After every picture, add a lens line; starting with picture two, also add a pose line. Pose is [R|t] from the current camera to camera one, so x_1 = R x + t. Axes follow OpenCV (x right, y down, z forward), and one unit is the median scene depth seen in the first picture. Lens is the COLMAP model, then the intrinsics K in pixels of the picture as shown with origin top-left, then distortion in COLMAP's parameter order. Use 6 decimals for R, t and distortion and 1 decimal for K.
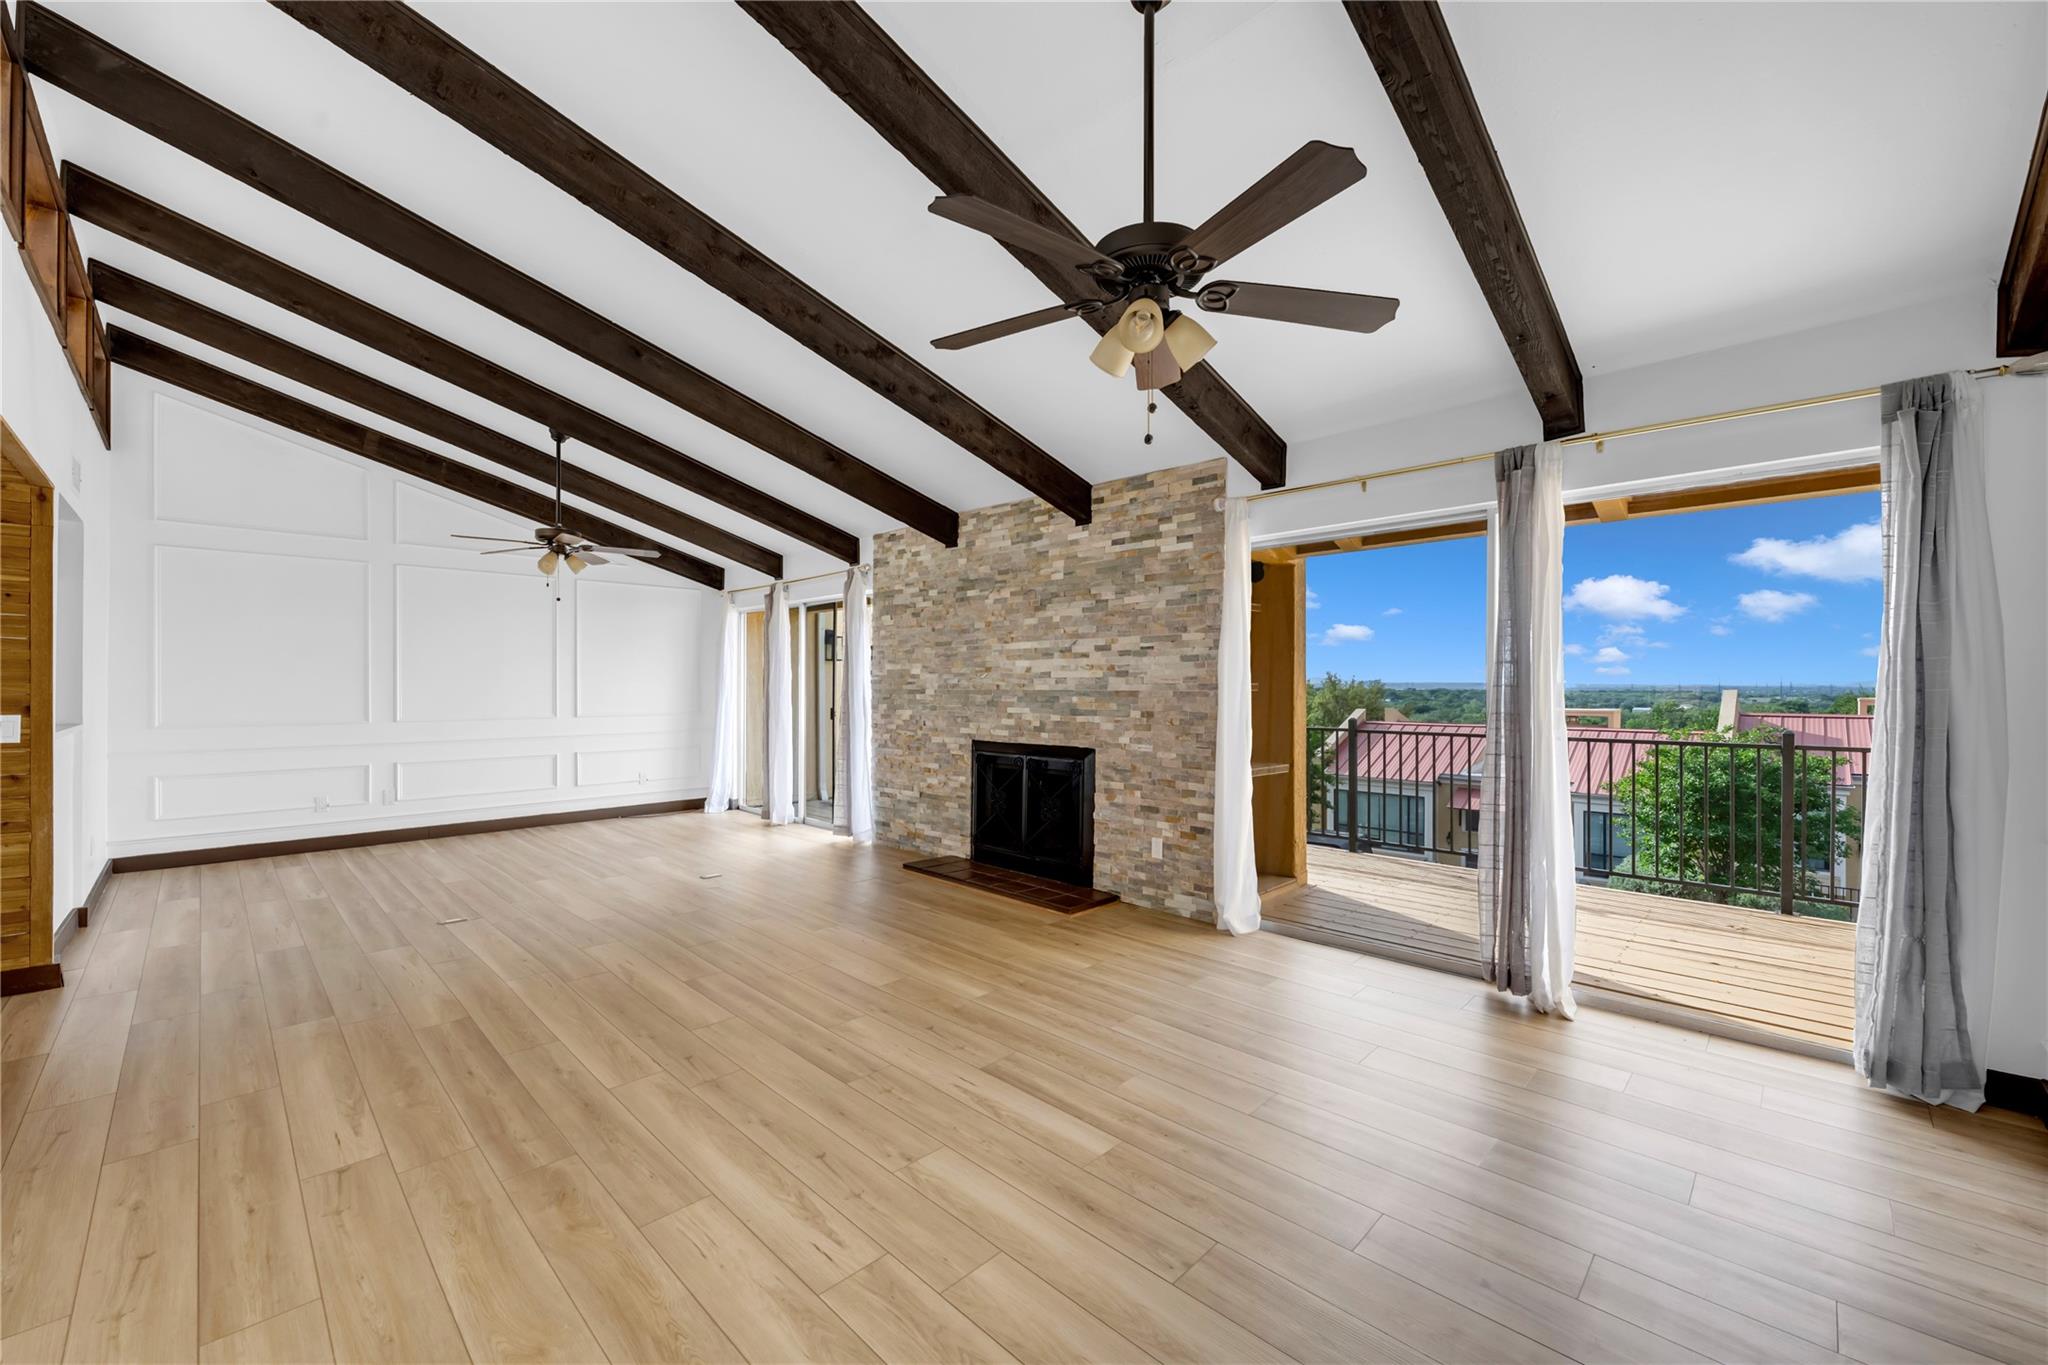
lens RADIAL K [[812.5, 0, 1021.5], [0, 812.5, 684.8], [0, 0, 1]] dist [-0.003929, -0.000108]
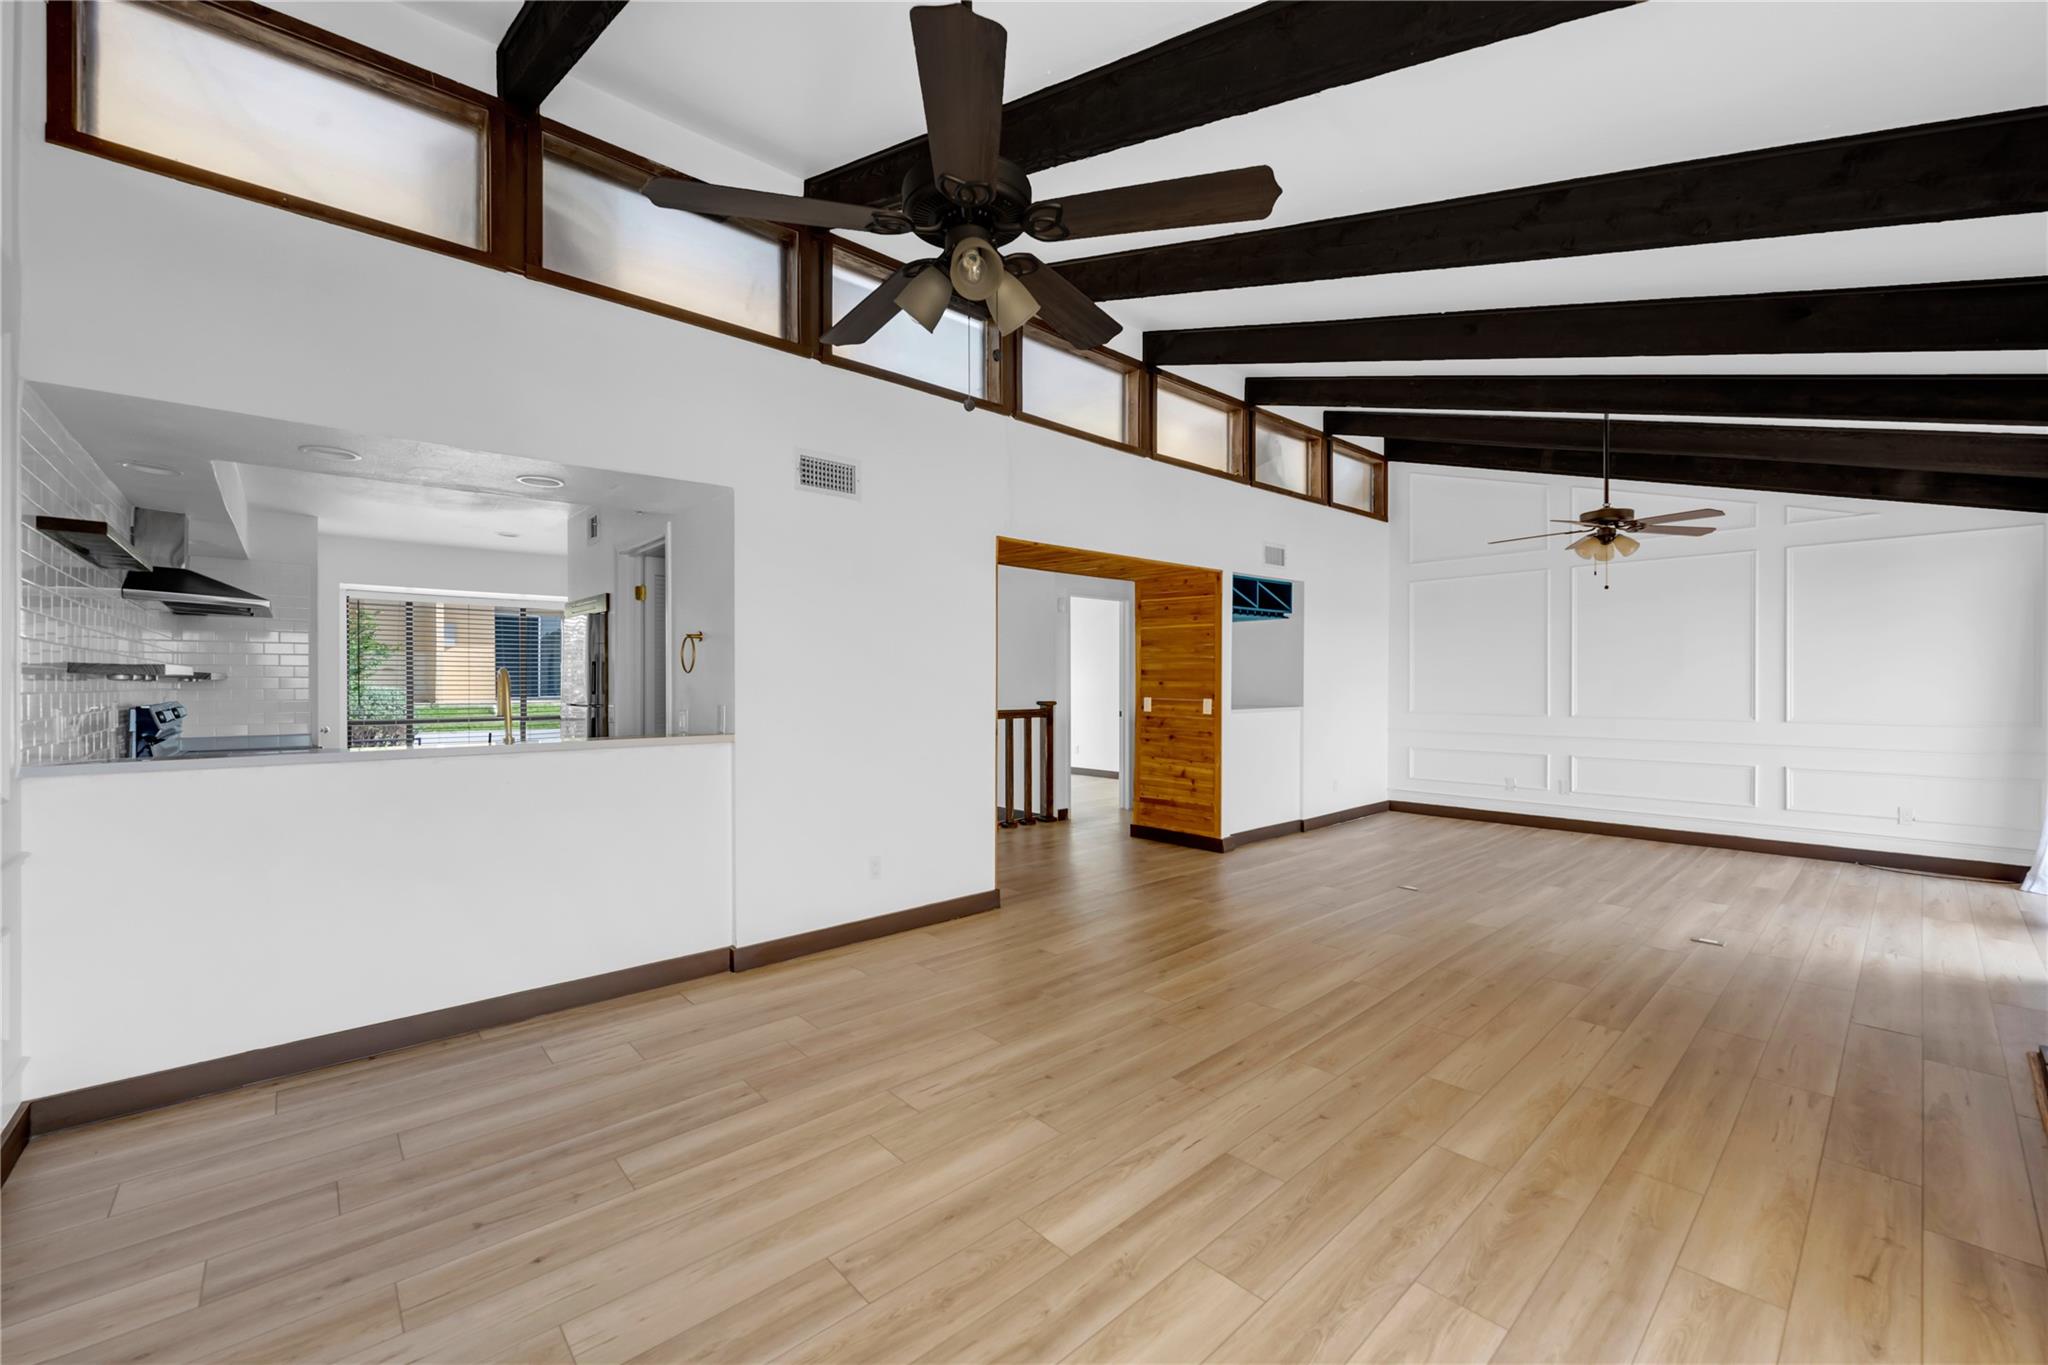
lens RADIAL K [[812.5, 0, 1021.5], [0, 812.5, 684.8], [0, 0, 1]] dist [-0.003929, -0.000108]
pose [[-0.060020, 0.003787, -0.998190, 0.430564], [-0.000249, 0.999993, 0.003809, -0.000845], [0.998197, 0.000477, -0.060018, 0.467838]]
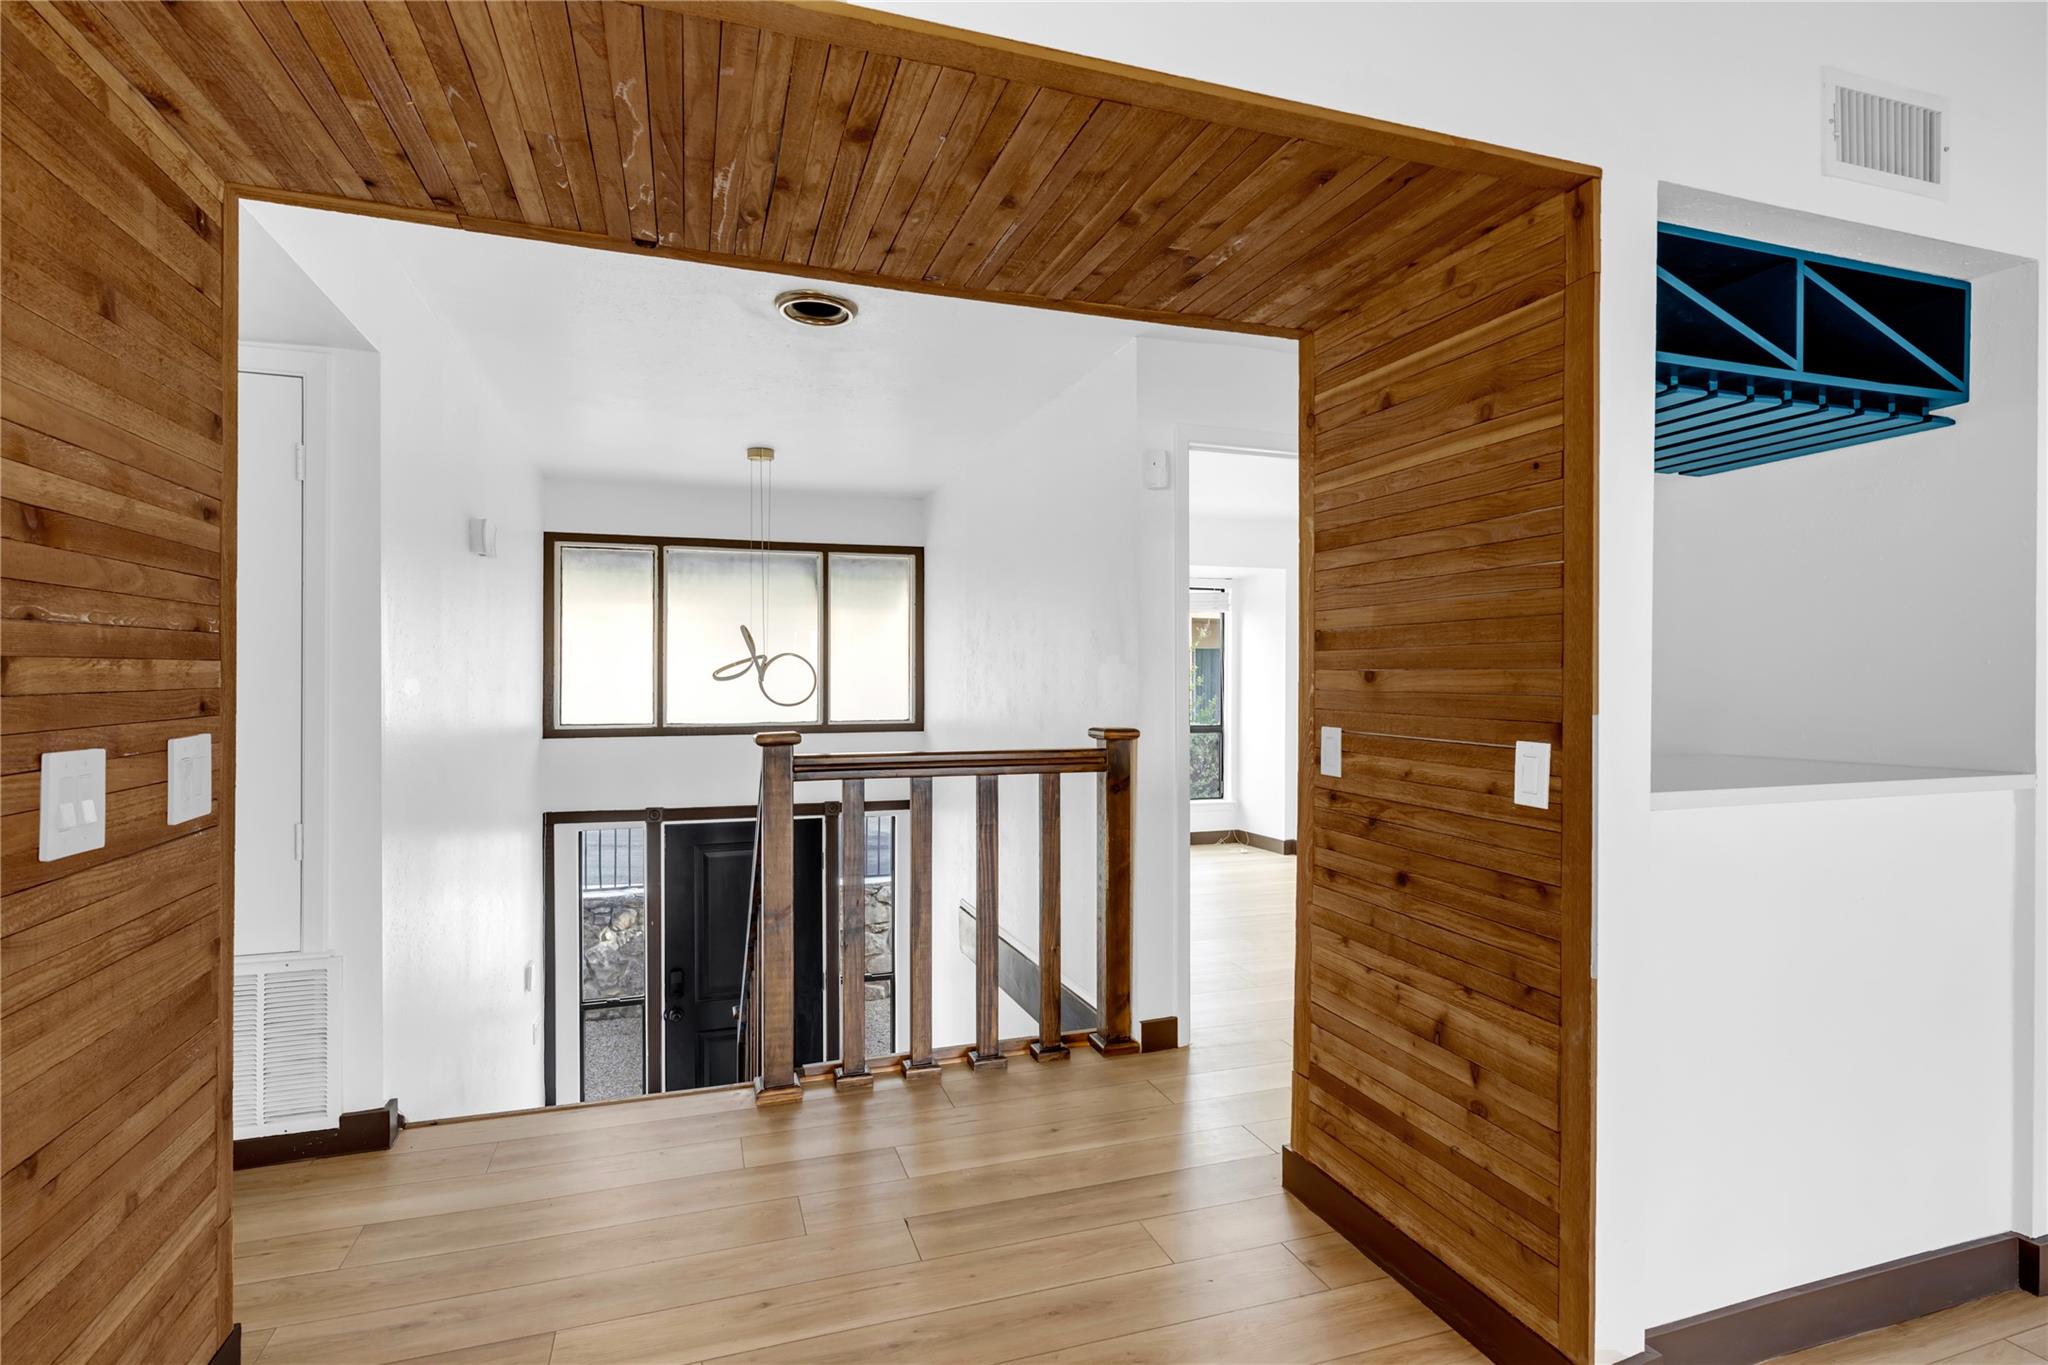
lens RADIAL K [[979.3, 0, 1024.0], [0, 979.3, 682.5], [0, 0, 1]] dist [-0.000721, -0.000104]
pose [[-0.446736, -0.002621, -0.894662, -0.450259], [-0.001443, 0.999997, -0.002209, 0.005182], [0.894665, 0.000304, -0.446738, 0.675572]]
